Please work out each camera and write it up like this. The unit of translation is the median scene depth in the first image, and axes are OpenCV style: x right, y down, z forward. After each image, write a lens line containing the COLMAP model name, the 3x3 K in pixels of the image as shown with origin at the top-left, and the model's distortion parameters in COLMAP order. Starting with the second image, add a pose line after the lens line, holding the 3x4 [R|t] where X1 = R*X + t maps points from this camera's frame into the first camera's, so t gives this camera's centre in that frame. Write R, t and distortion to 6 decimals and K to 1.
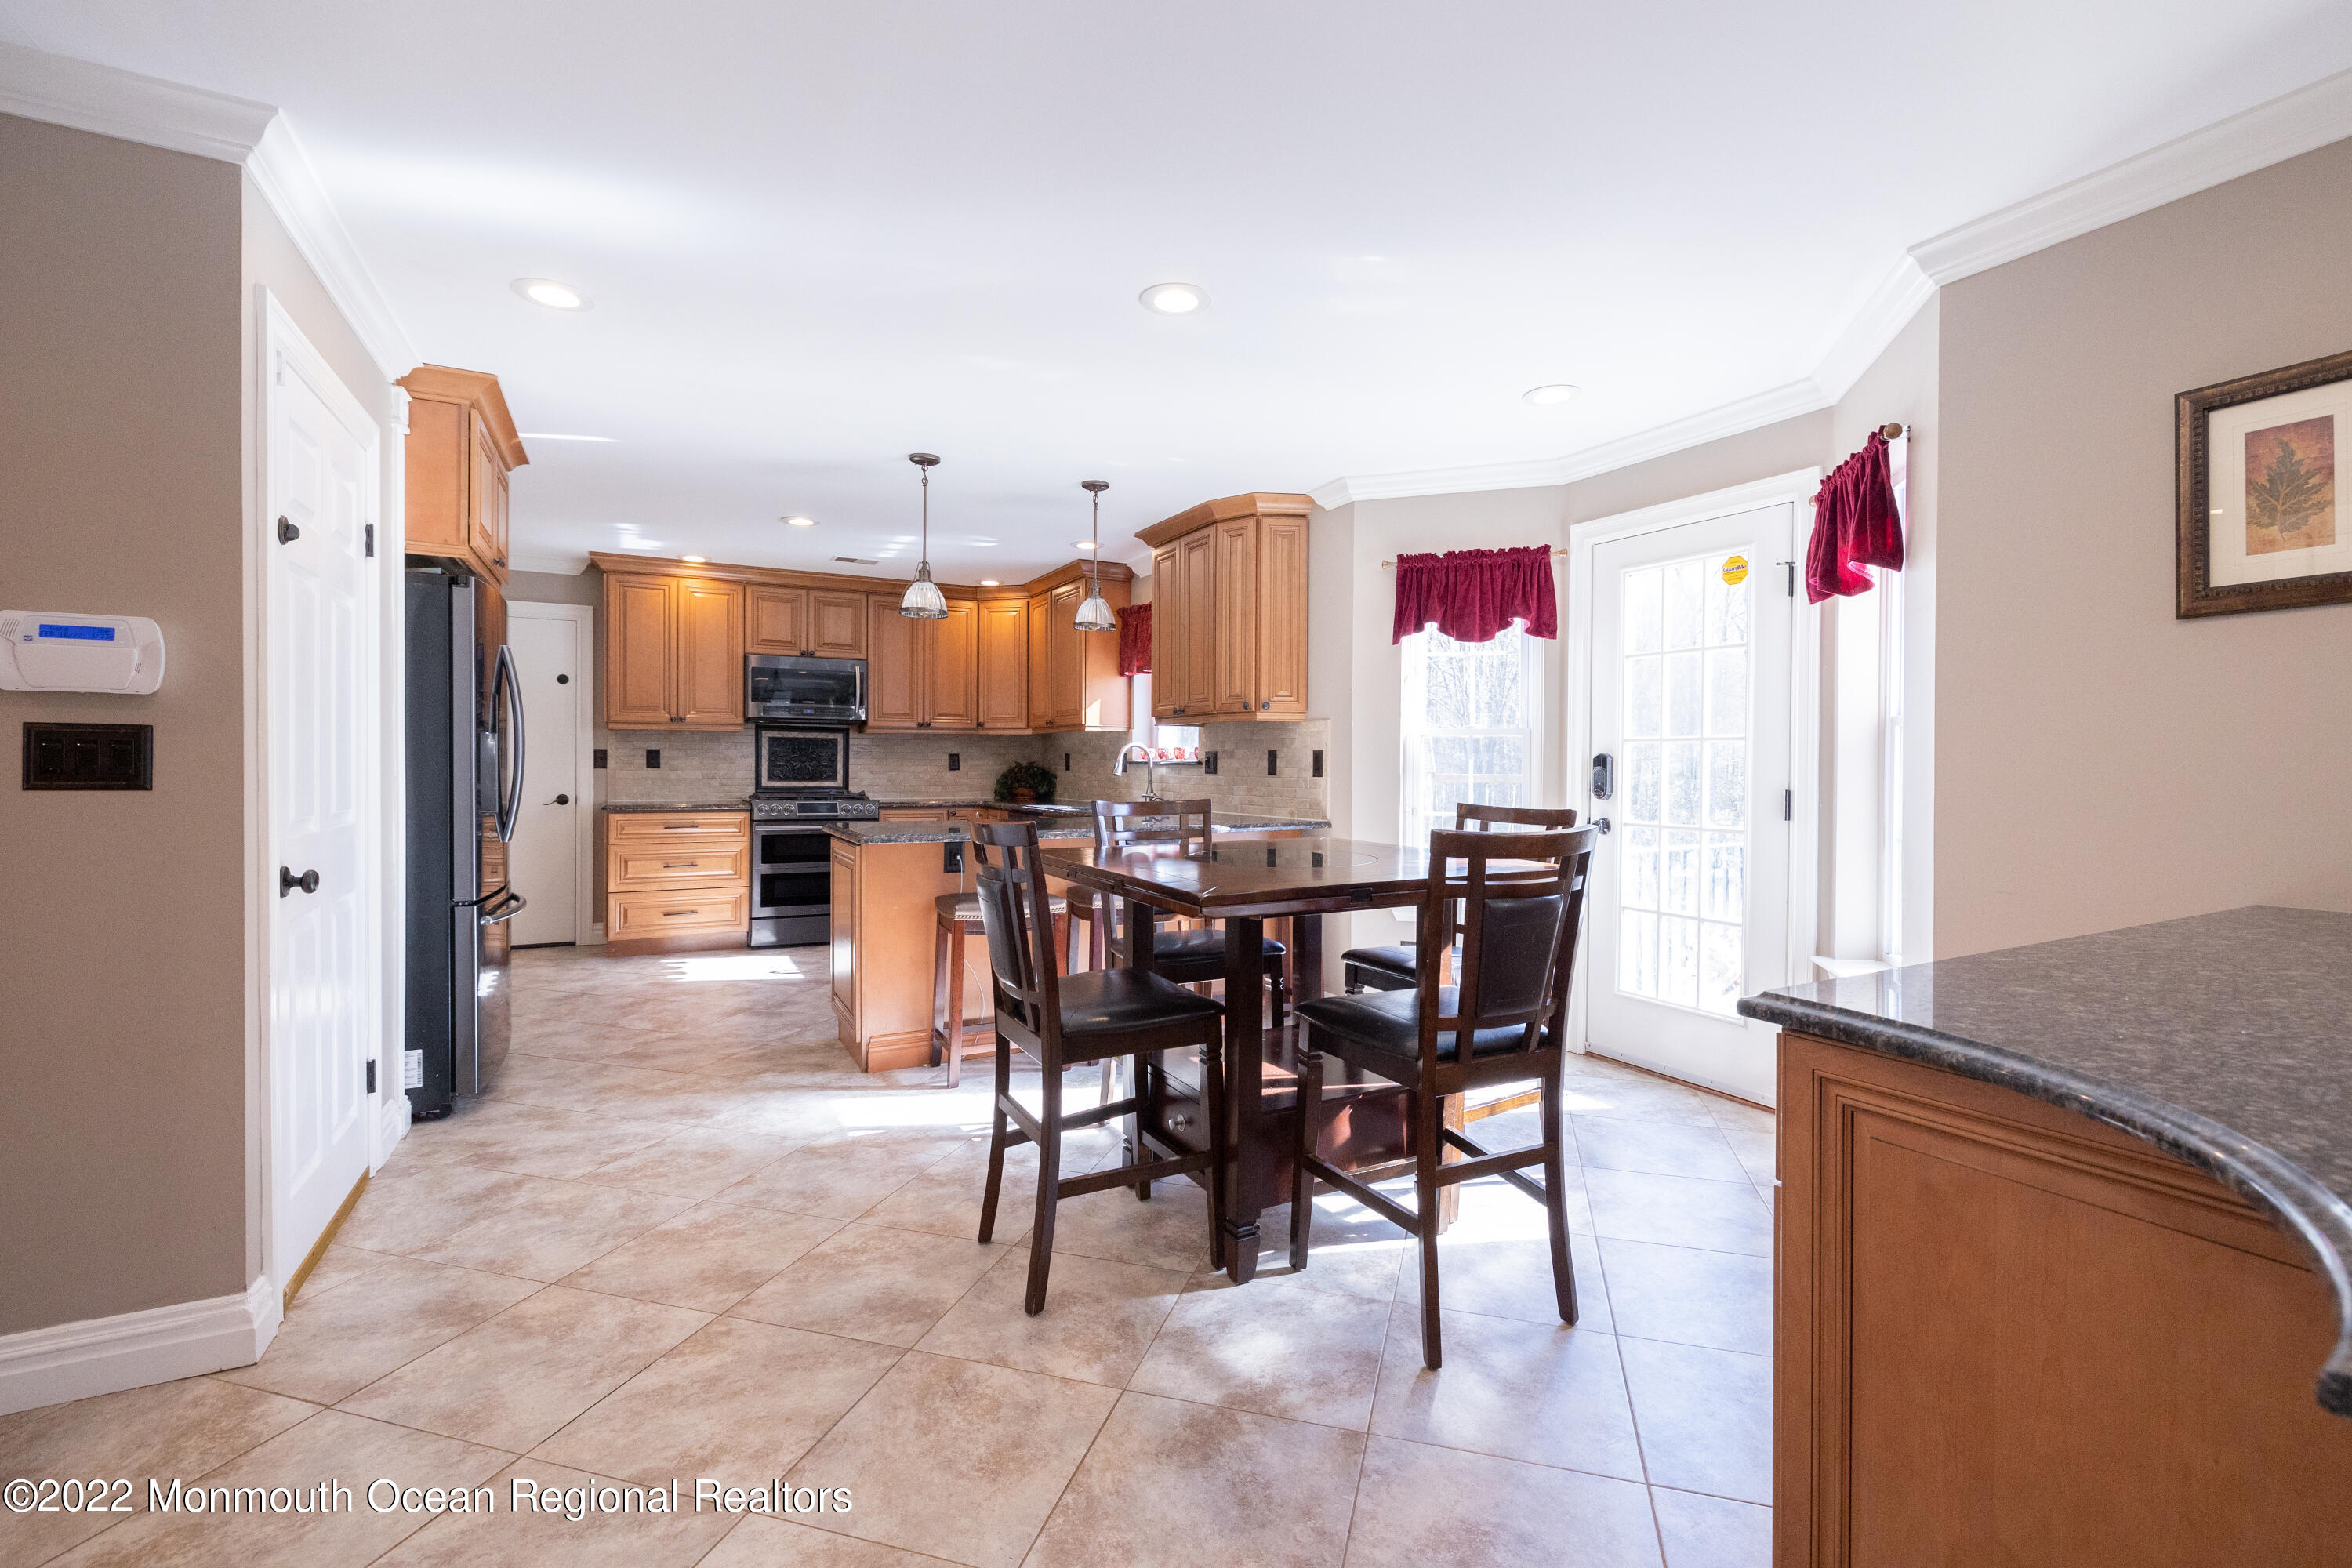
lens RADIAL K [[995.9, 0, 1177.5], [0, 995.9, 775.1], [0, 0, 1]] dist [0.002412, 0.000402]
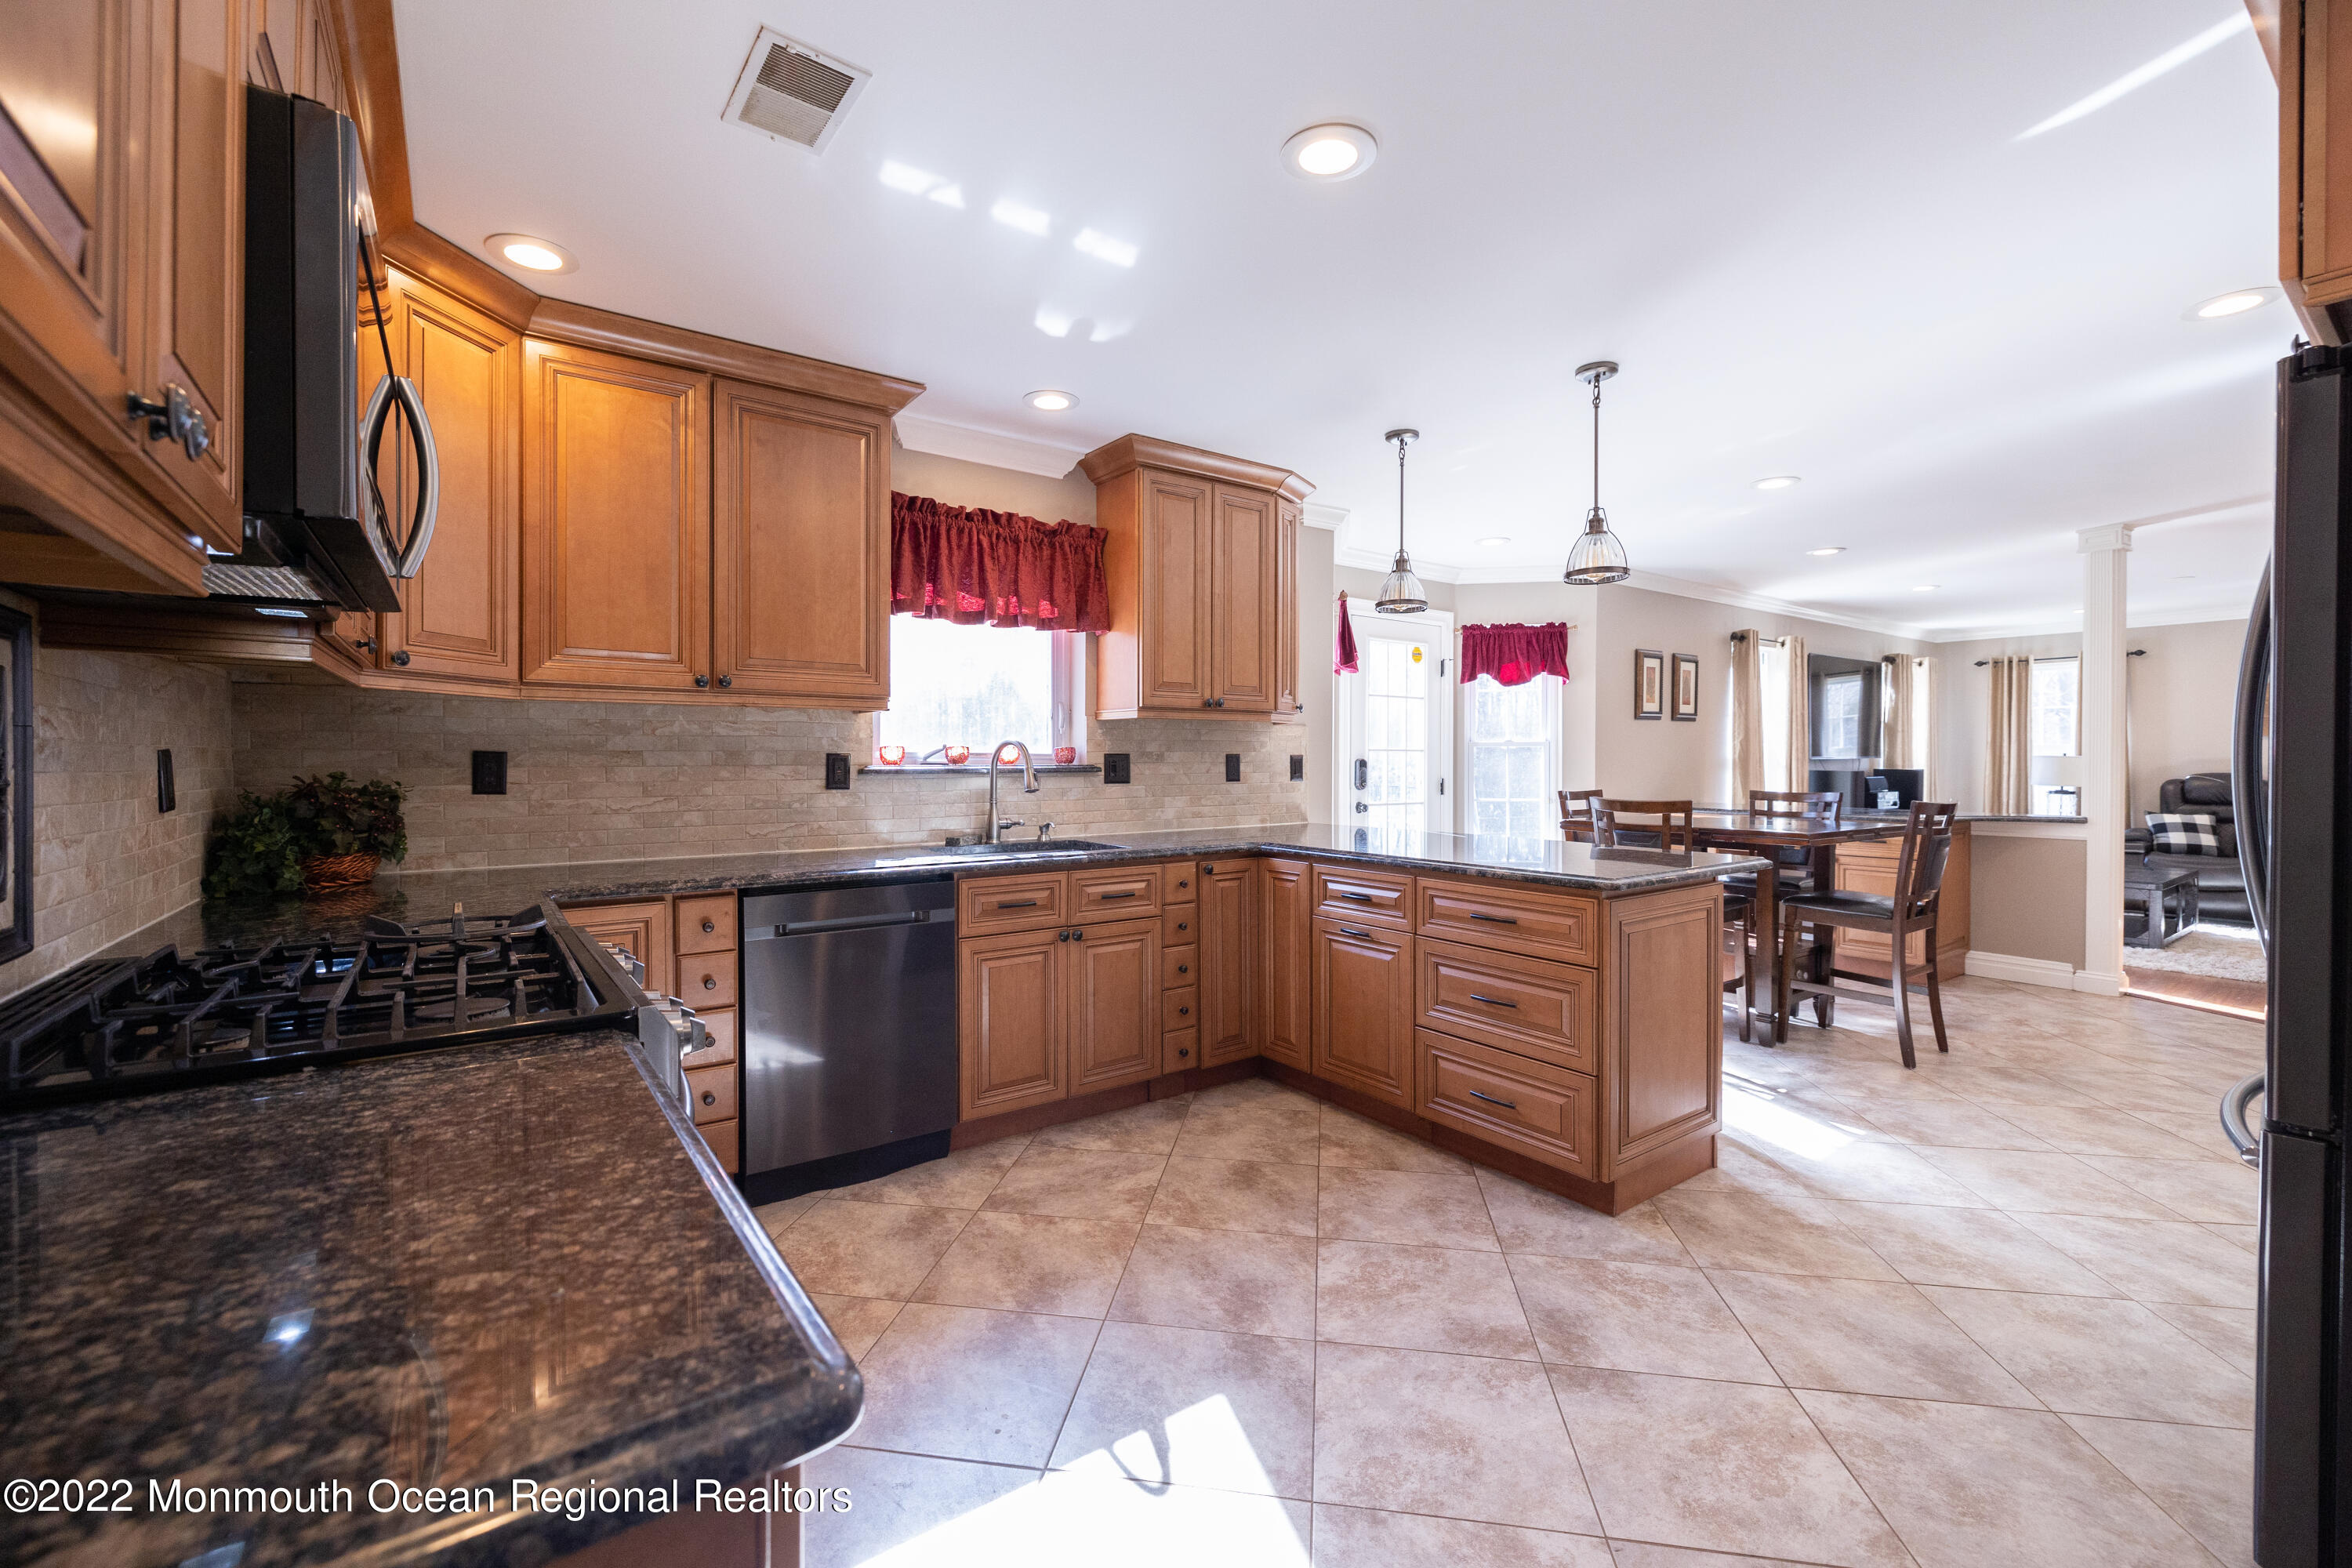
lens RADIAL K [[995.9, 0, 1173.6], [0, 995.9, 779.1], [0, 0, 1]] dist [0.002412, 0.000402]
pose [[-0.136301, -0.020654, 0.990452, -0.725771], [0.013364, 0.999653, 0.022685, -0.021254], [-0.990577, 0.016328, -0.135977, 1.074798]]
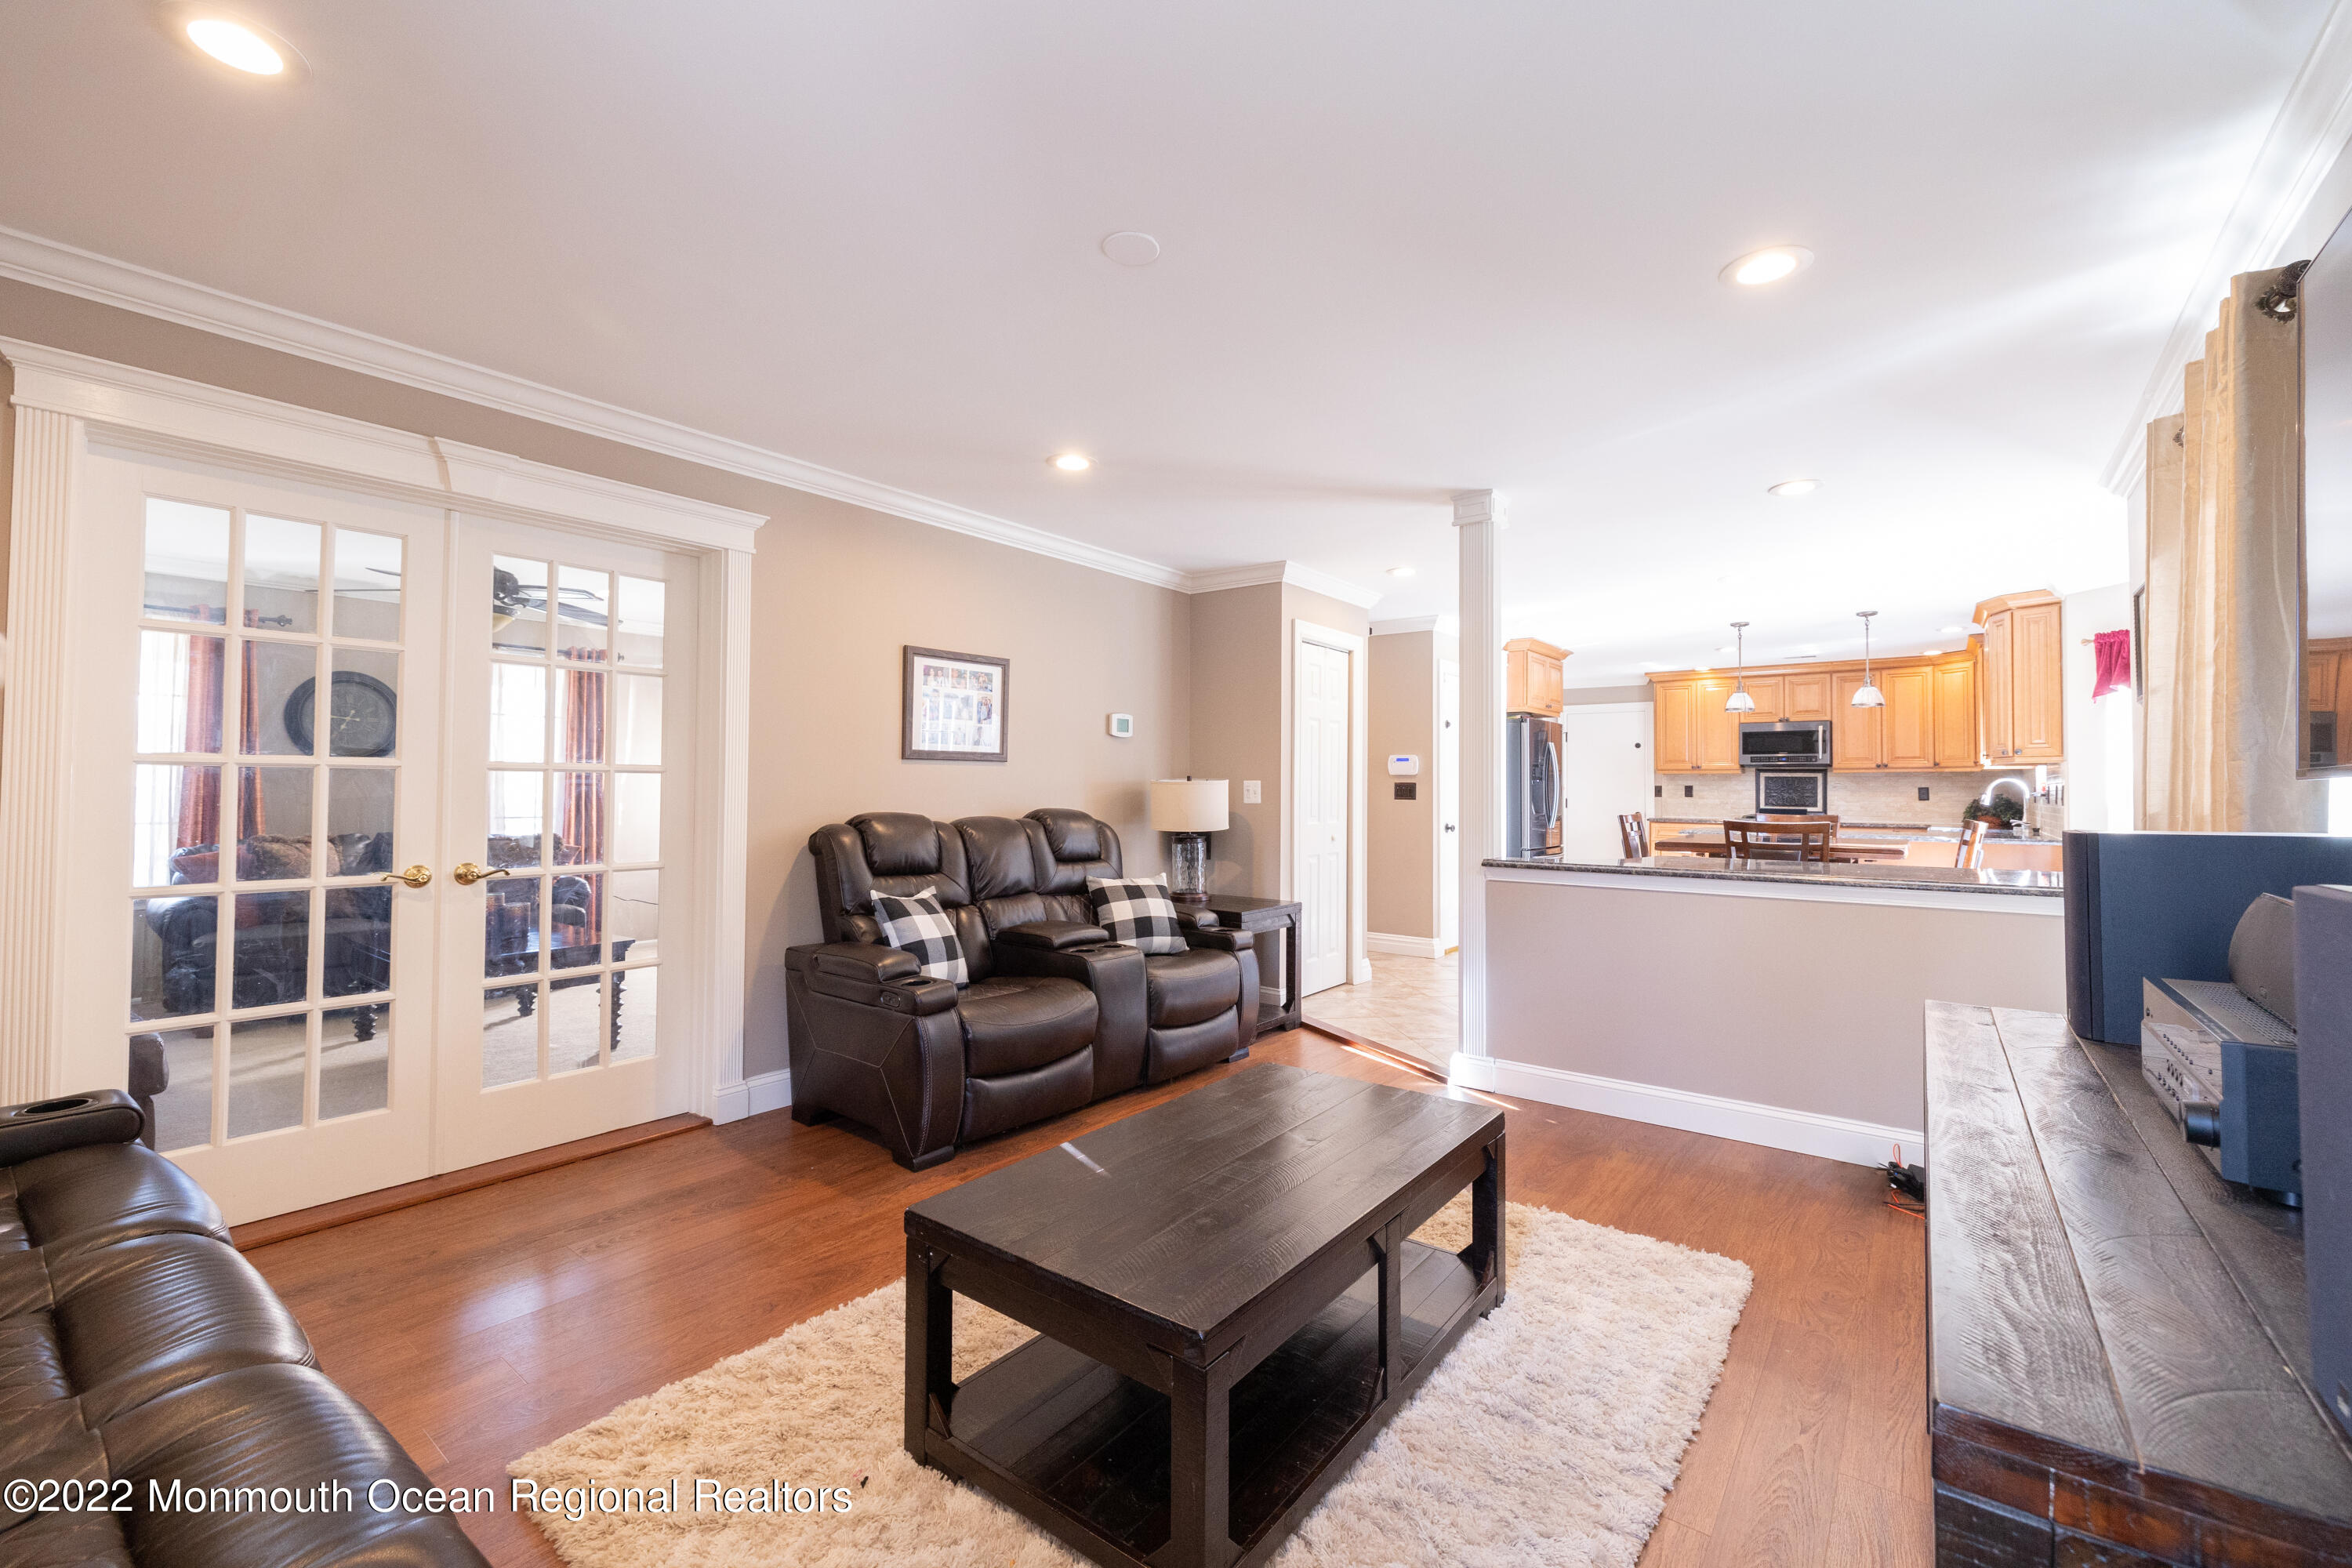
lens RADIAL K [[995.9, 0, 1182.2], [0, 995.9, 780.2], [0, 0, 1]] dist [0.002412, 0.000402]
pose [[0.396826, -0.008702, -0.917852, 0.959653], [-0.015976, 0.999738, -0.016385, 0.008104], [0.917755, 0.021165, 0.396584, -0.604404]]
